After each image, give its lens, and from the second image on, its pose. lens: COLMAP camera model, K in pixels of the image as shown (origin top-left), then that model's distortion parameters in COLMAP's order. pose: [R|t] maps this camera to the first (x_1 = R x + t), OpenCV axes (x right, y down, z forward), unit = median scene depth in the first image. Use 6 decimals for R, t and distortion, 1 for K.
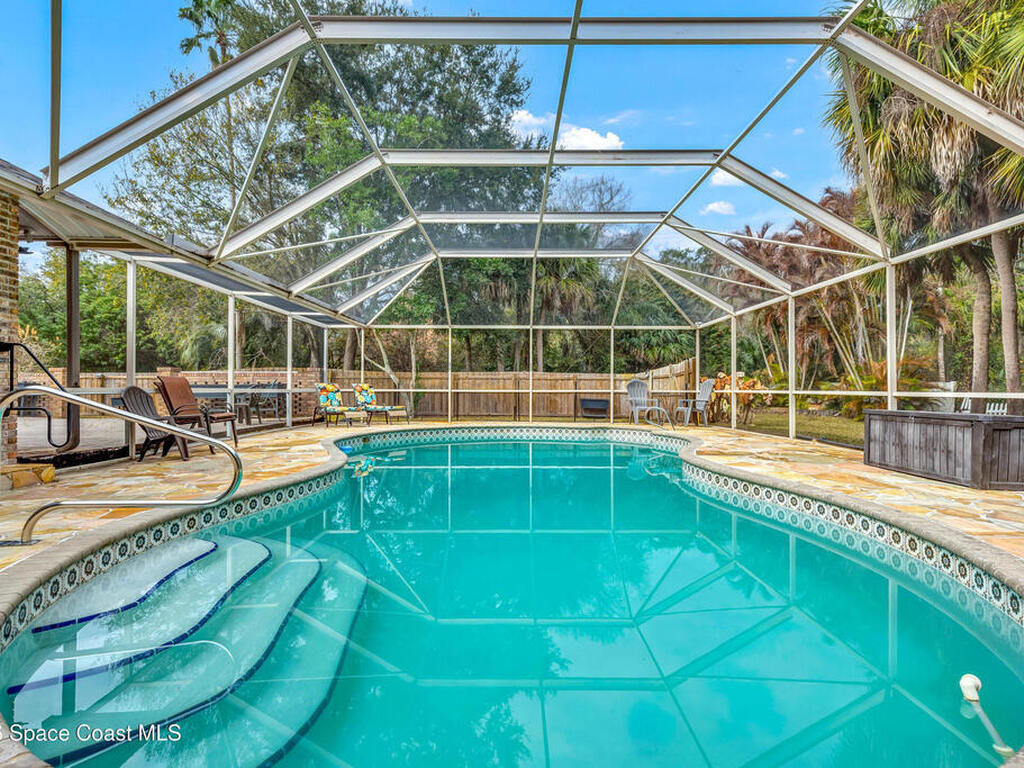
lens RADIAL K [[521.3, 0, 525.2], [0, 521.3, 384.2], [0, 0, 1]] dist [0.015811, -0.000959]
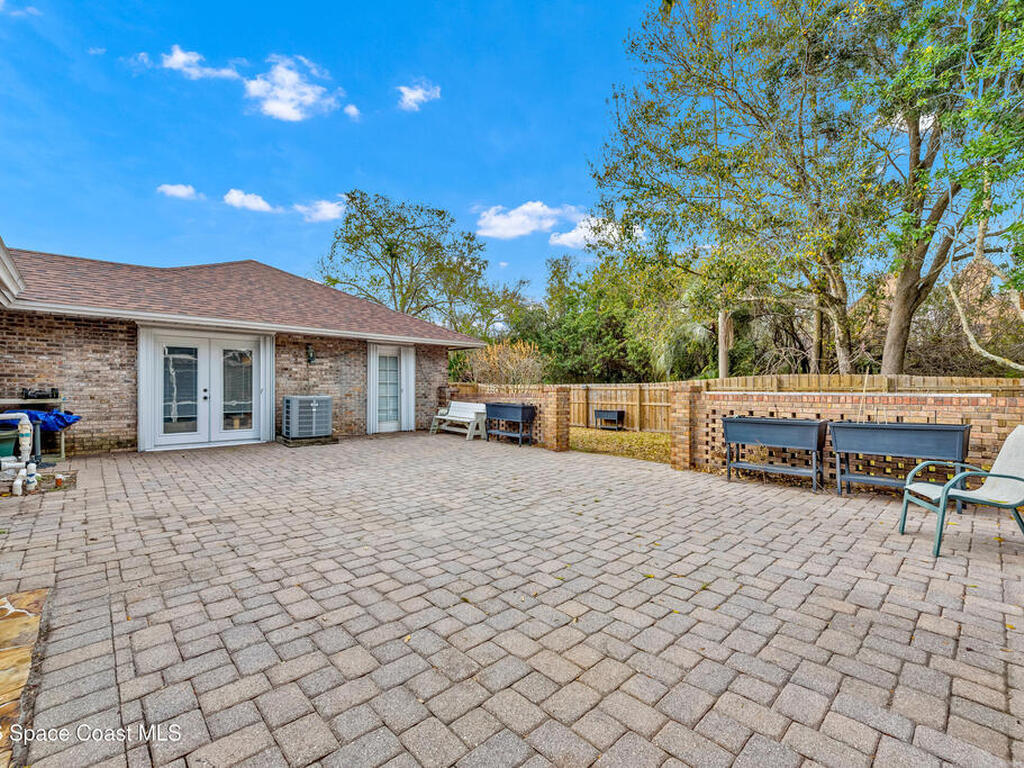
lens RADIAL K [[470.5, 0, 509.0], [0, 470.5, 386.1], [0, 0, 1]] dist [0.008048, -0.000605]
pose [[0.681304, -0.004115, -0.731989, -0.207197], [0.007527, 0.999971, 0.001384, -0.016201], [0.731962, -0.006453, 0.681315, 0.235566]]
